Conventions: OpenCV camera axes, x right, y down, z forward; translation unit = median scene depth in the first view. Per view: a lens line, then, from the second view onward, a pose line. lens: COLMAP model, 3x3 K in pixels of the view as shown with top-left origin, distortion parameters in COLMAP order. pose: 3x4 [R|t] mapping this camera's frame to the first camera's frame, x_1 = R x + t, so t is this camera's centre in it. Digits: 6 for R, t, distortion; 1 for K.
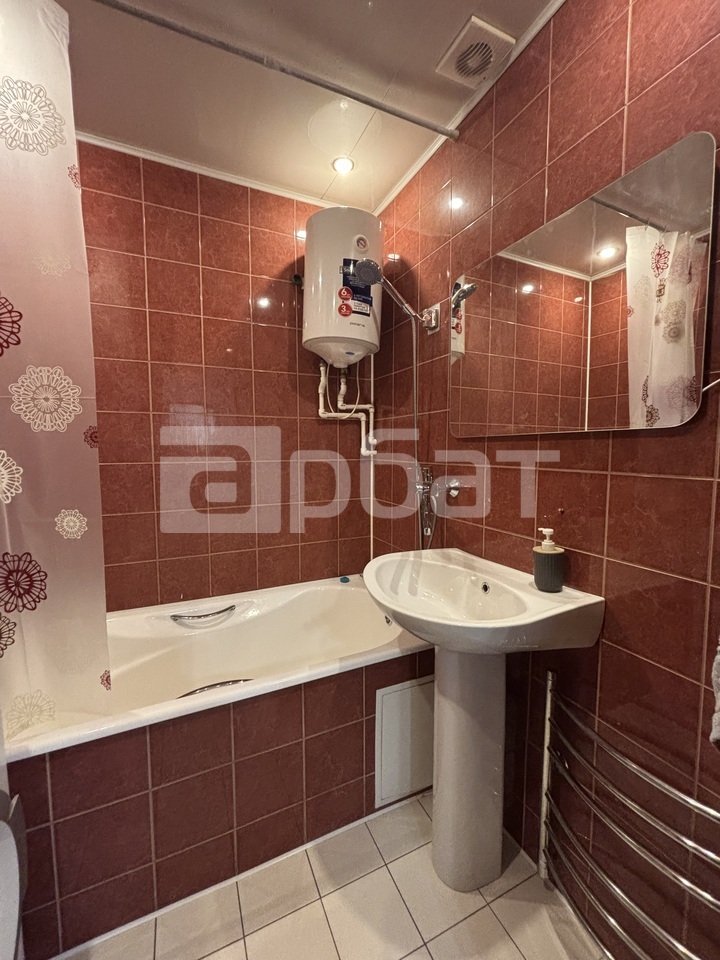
lens RADIAL K [[390.5, 0, 360.3], [0, 390.5, 481.3], [0, 0, 1]] dist [0.000343, 0.000252]
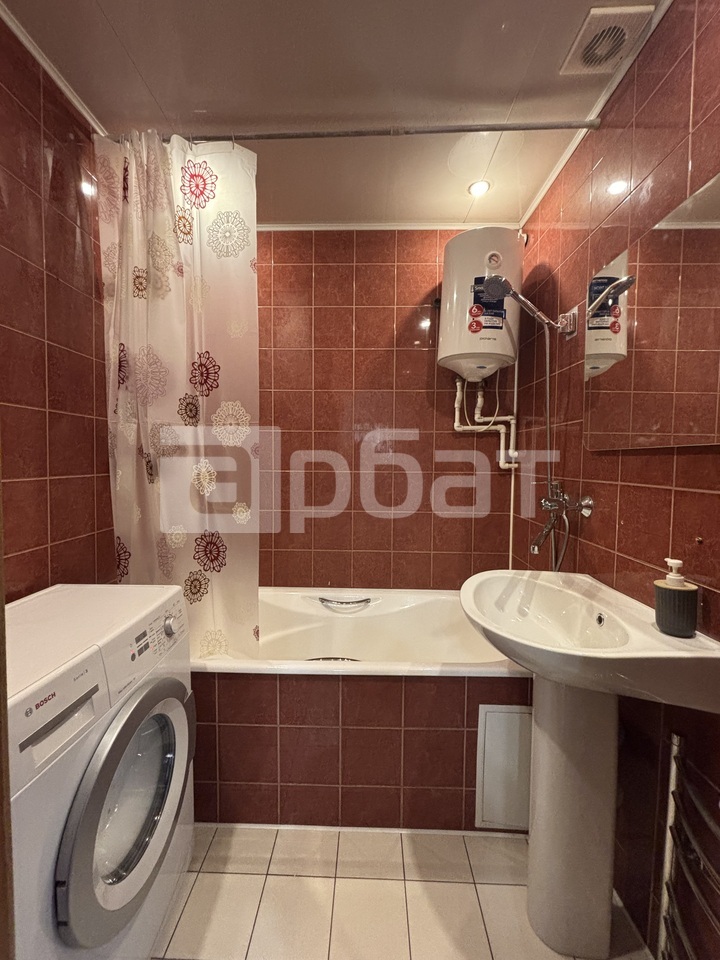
lens RADIAL K [[390.5, 0, 360.3], [0, 390.5, 481.3], [0, 0, 1]] dist [0.000343, 0.000252]
pose [[0.895097, 0.035719, -0.444438, 0.166632], [-0.048763, 0.998649, -0.017950, 0.000727], [0.443197, 0.037739, 0.895630, -0.038704]]
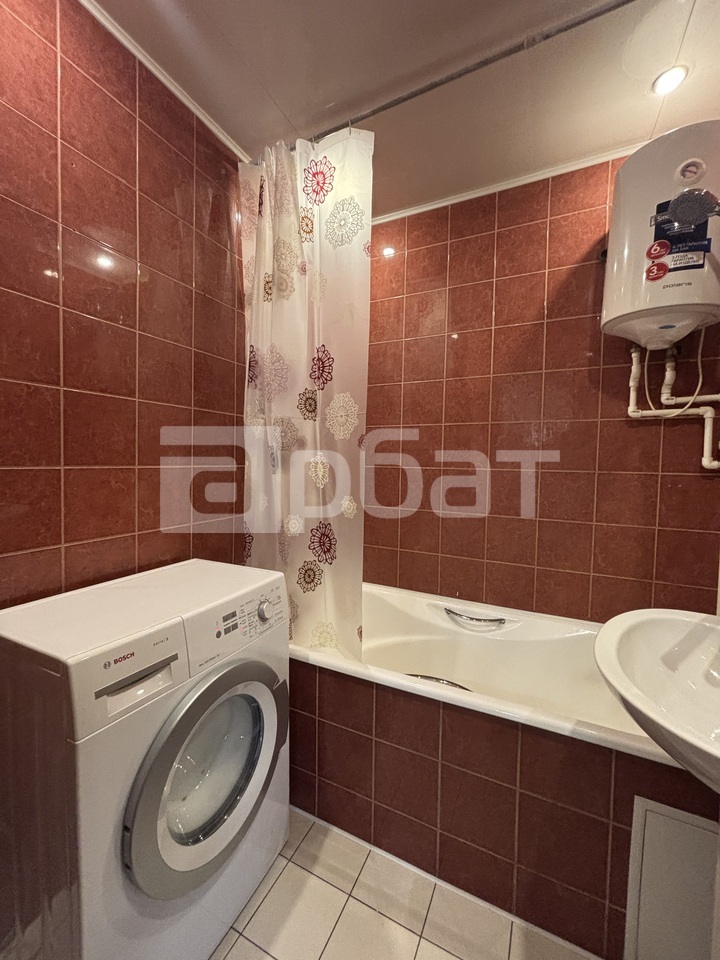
lens RADIAL K [[390.0, 0, 360.0], [0, 390.0, 480.0], [0, 0, 1]] dist [-0.000940, 0.000164]
pose [[0.624926, 0.054201, -0.778800, 0.216337], [-0.085522, 0.996336, 0.000717, 0.008491], [0.775985, 0.066156, 0.627272, 0.119439]]
